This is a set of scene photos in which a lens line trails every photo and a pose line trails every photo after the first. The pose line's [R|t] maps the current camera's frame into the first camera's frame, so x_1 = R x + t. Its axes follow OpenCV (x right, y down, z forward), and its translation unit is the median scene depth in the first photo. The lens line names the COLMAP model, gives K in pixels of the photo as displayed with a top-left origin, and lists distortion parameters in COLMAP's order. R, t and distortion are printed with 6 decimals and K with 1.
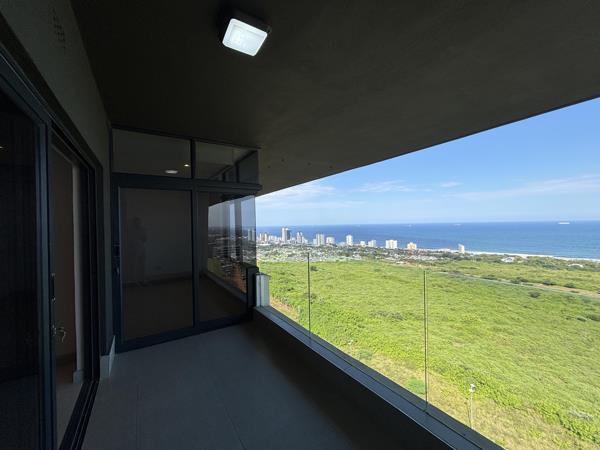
lens RADIAL K [[241.2, 0, 298.8], [0, 241.2, 223.8], [0, 0, 1]] dist [0.000984, -0.000107]
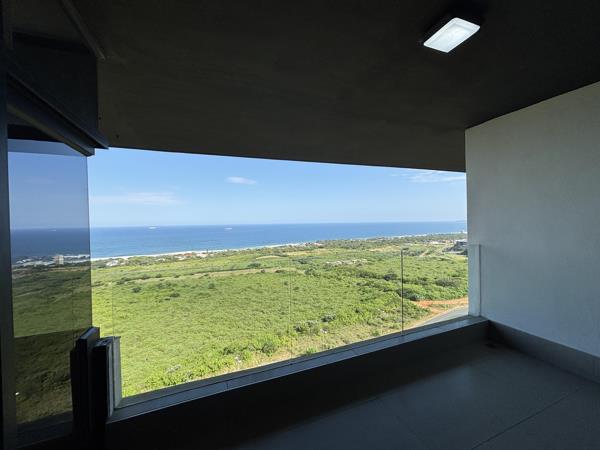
lens RADIAL K [[241.2, 0, 298.8], [0, 241.2, 223.8], [0, 0, 1]] dist [0.000984, -0.000107]
pose [[0.197950, 0.010186, 0.980159, -0.494318], [0.010649, 0.999865, -0.012541, 0.008367], [-0.980154, 0.012921, 0.197815, 0.591227]]
